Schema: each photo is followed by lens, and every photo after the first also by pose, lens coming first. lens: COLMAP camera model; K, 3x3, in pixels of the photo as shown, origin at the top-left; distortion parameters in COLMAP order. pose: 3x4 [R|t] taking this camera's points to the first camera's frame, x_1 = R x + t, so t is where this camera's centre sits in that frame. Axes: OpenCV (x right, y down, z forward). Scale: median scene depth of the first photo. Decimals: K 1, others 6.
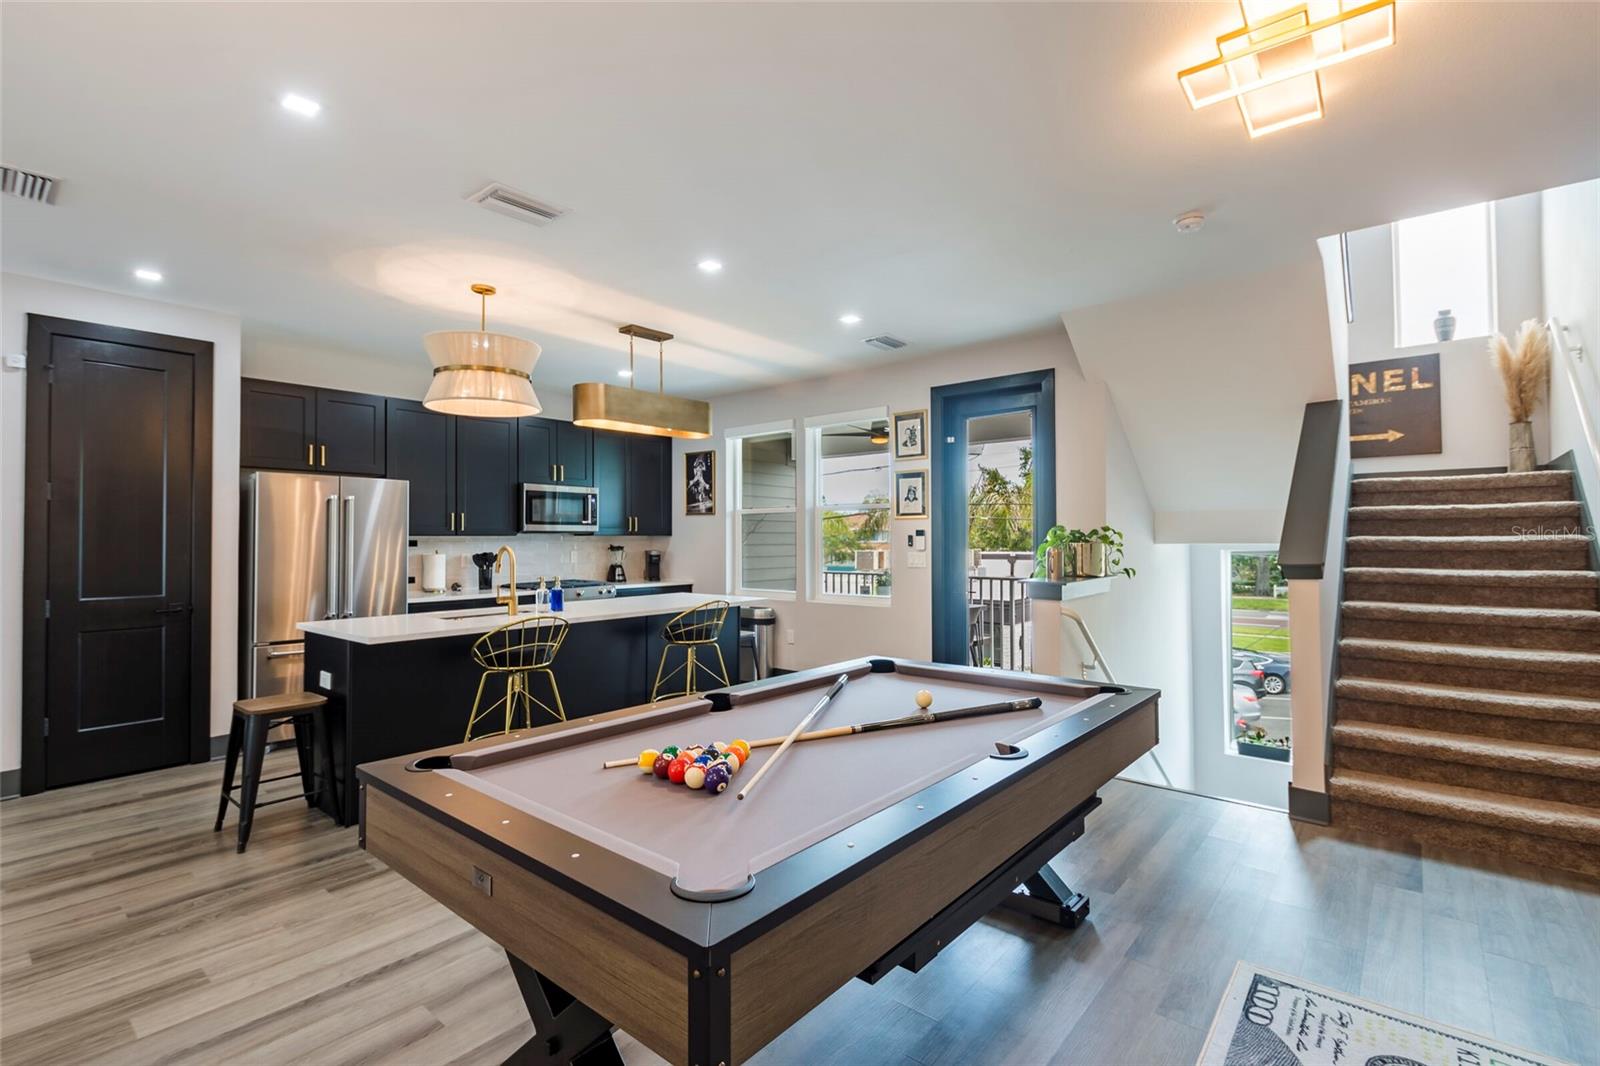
lens RADIAL K [[727.6, 0, 795.9], [0, 727.6, 527.0], [0, 0, 1]] dist [0.031295, -0.019623]
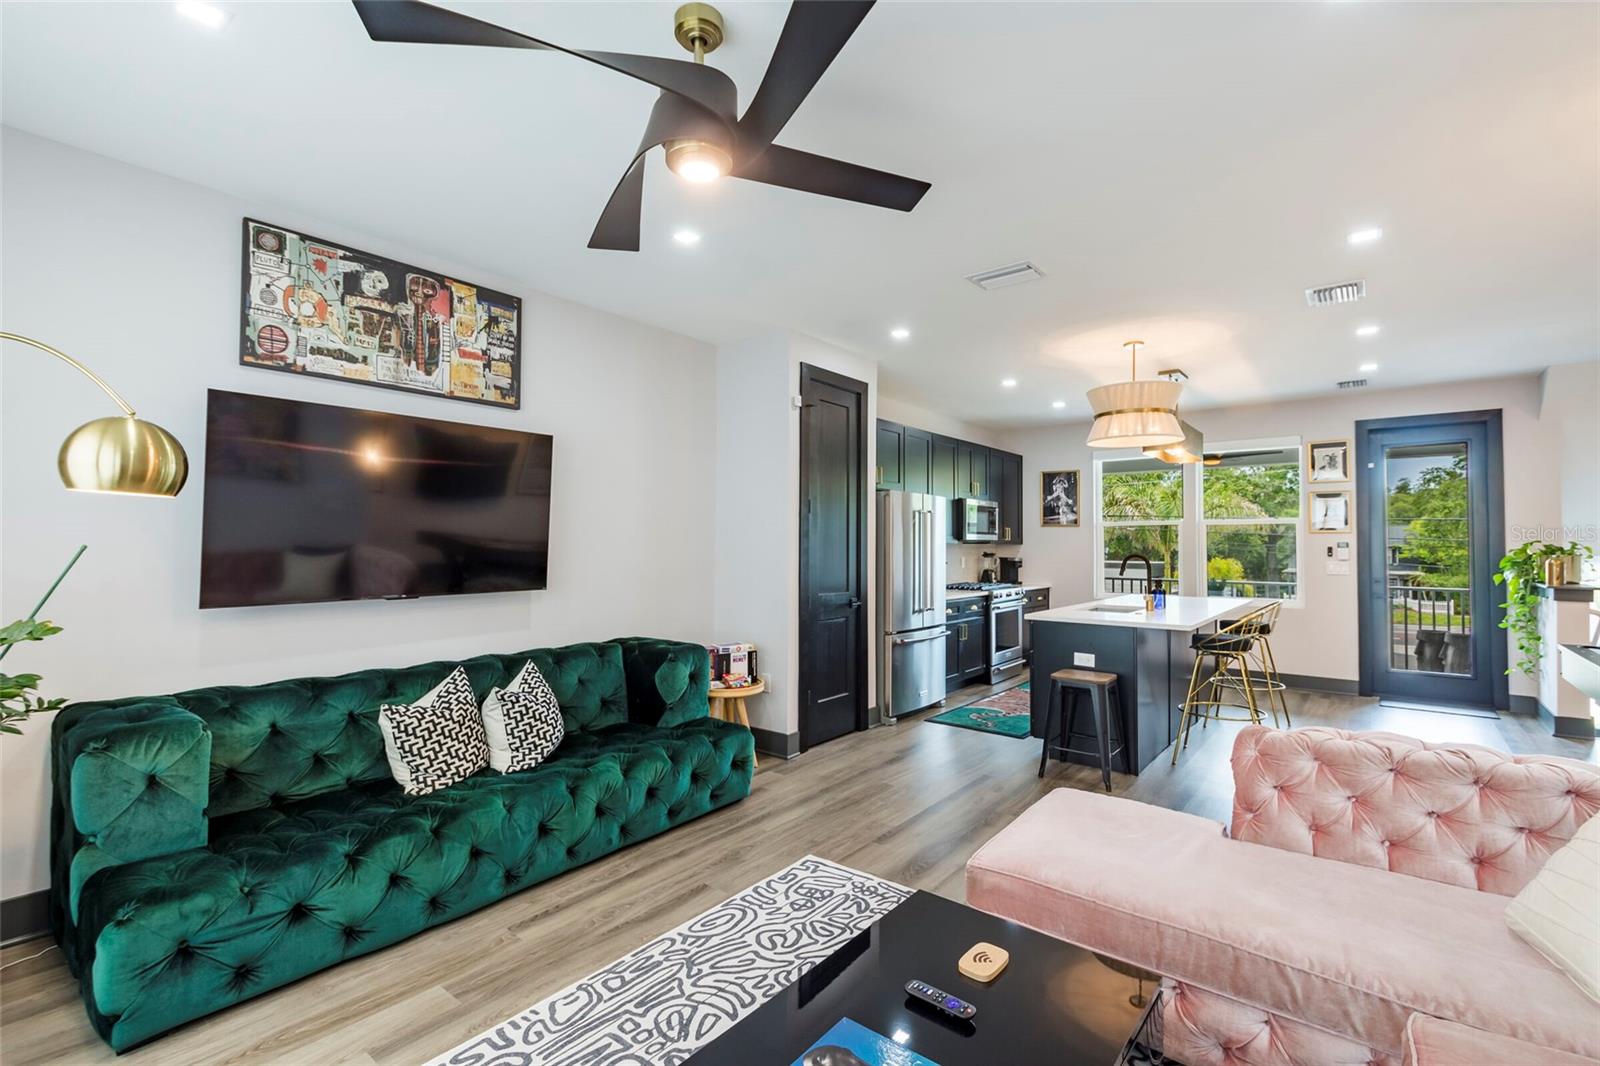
lens RADIAL K [[716.2, 0, 795.0], [0, 716.2, 527.1], [0, 0, 1]] dist [0.032098, -0.019941]
pose [[0.999748, 0.009760, 0.020238, -0.666369], [-0.009574, 0.999911, -0.009299, -0.001480], [-0.020327, 0.009103, 0.999752, -0.128642]]
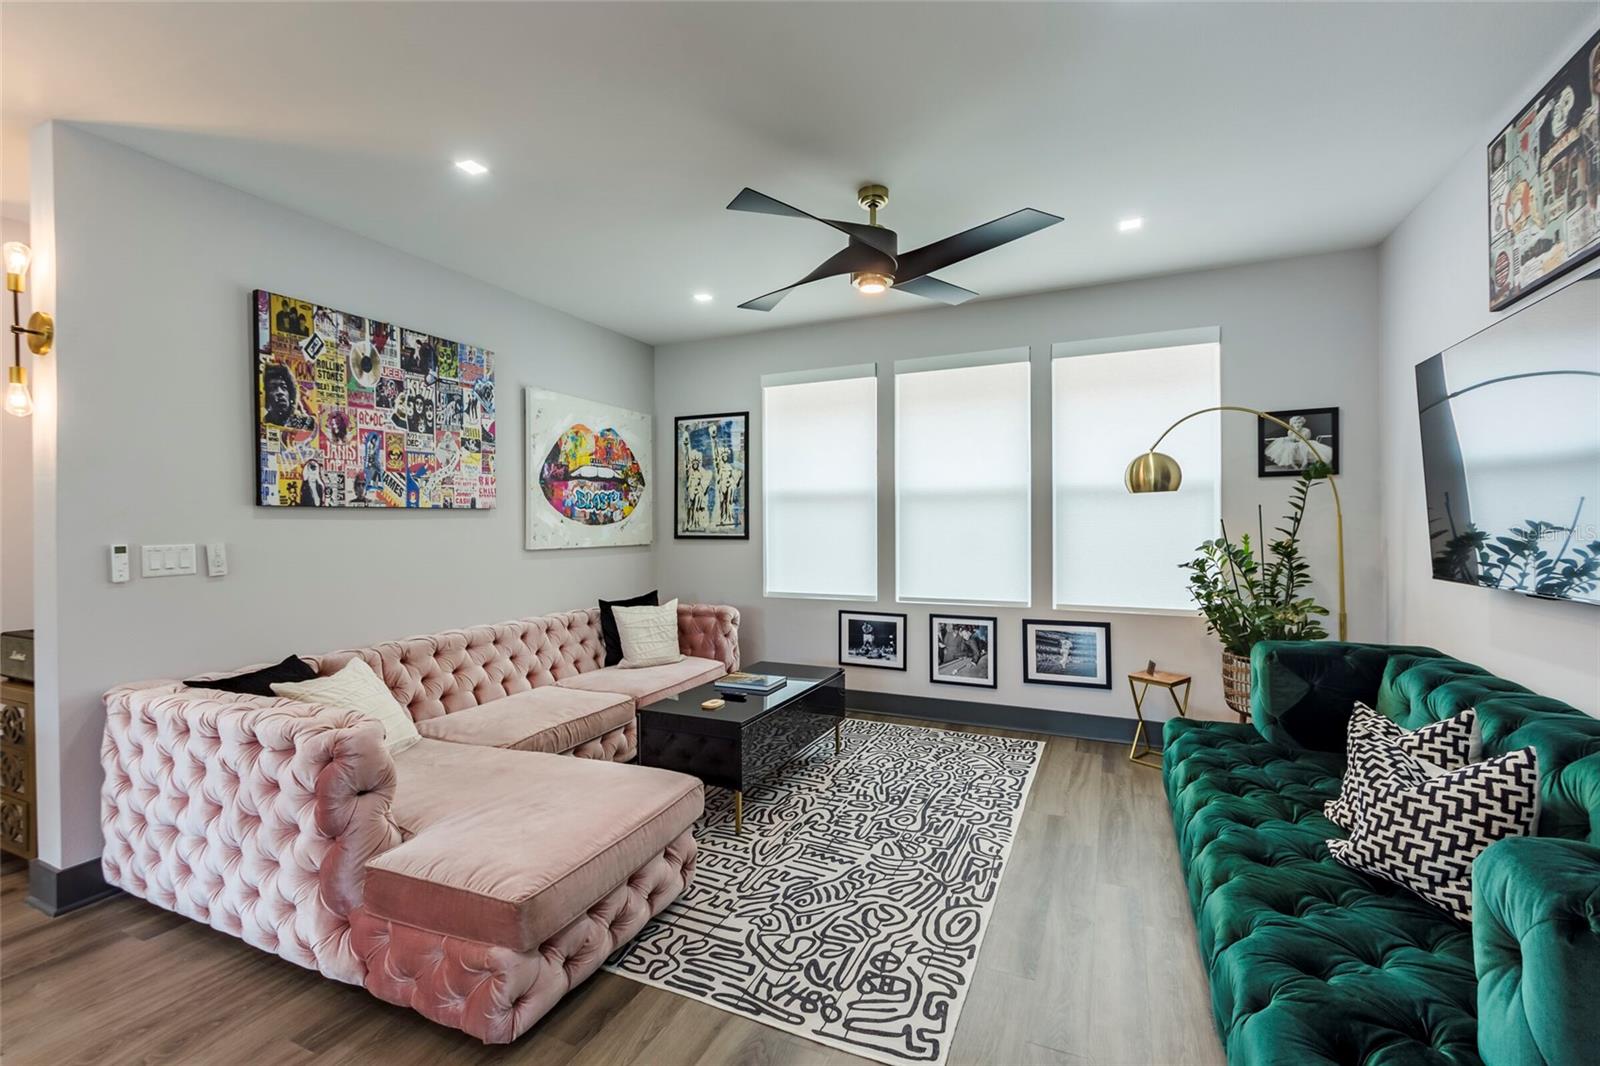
lens RADIAL K [[696.0, 0, 795.3], [0, 696.0, 526.2], [0, 0, 1]] dist [0.033014, -0.017861]
pose [[-0.963668, 0.012245, -0.266823, -0.522051], [0.016455, 0.999773, -0.013546, 0.014233], [0.266596, -0.017444, -0.963650, 0.618444]]
